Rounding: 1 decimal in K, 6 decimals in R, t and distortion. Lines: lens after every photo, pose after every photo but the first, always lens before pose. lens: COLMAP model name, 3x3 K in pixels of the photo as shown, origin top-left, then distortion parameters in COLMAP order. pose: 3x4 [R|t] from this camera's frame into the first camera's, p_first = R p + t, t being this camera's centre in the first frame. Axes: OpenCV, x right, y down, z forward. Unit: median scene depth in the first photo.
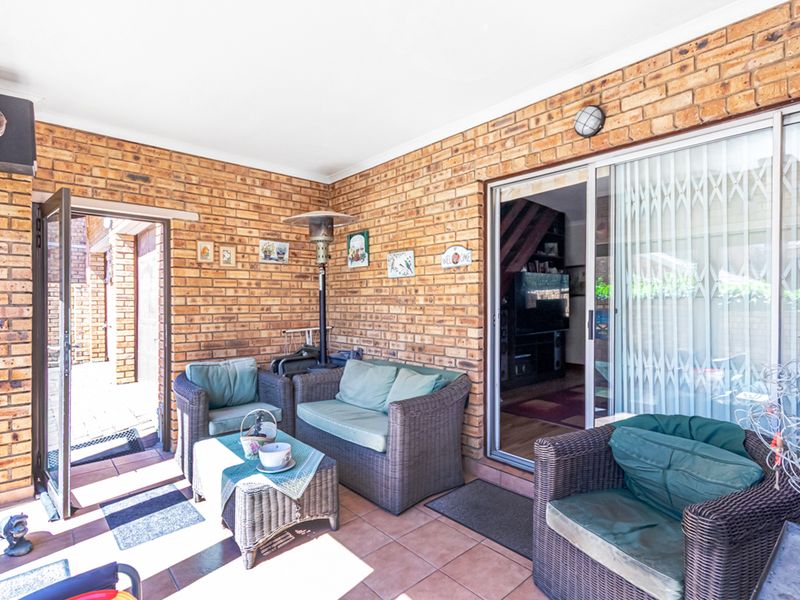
lens RADIAL K [[412.2, 0, 400.0], [0, 412.2, 300.0], [0, 0, 1]] dist [-0.003104, -0.000236]
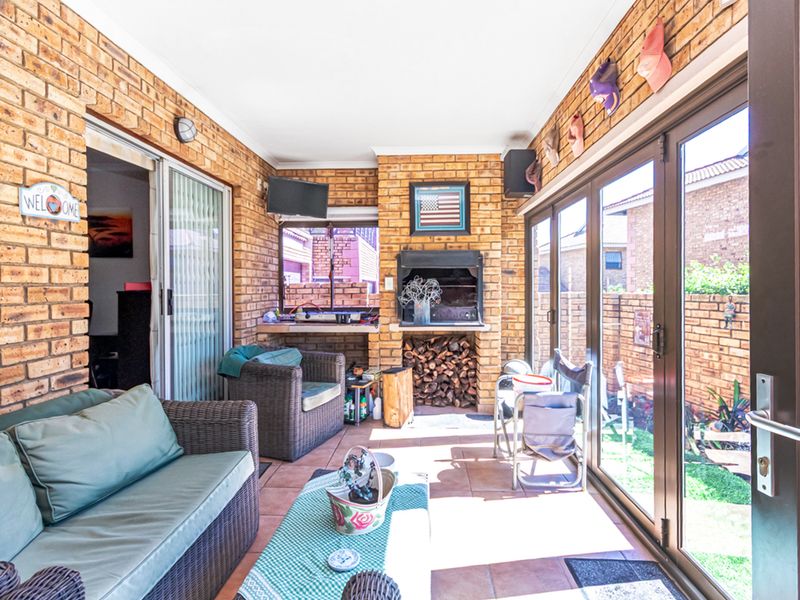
lens RADIAL K [[412.2, 0, 400.0], [0, 412.2, 300.0], [0, 0, 1]] dist [-0.003104, -0.000236]
pose [[-0.701843, -0.009146, 0.712273, -0.629806], [0.011838, 0.999630, 0.024500, 0.025942], [-0.712233, 0.025627, -0.701475, 1.063614]]
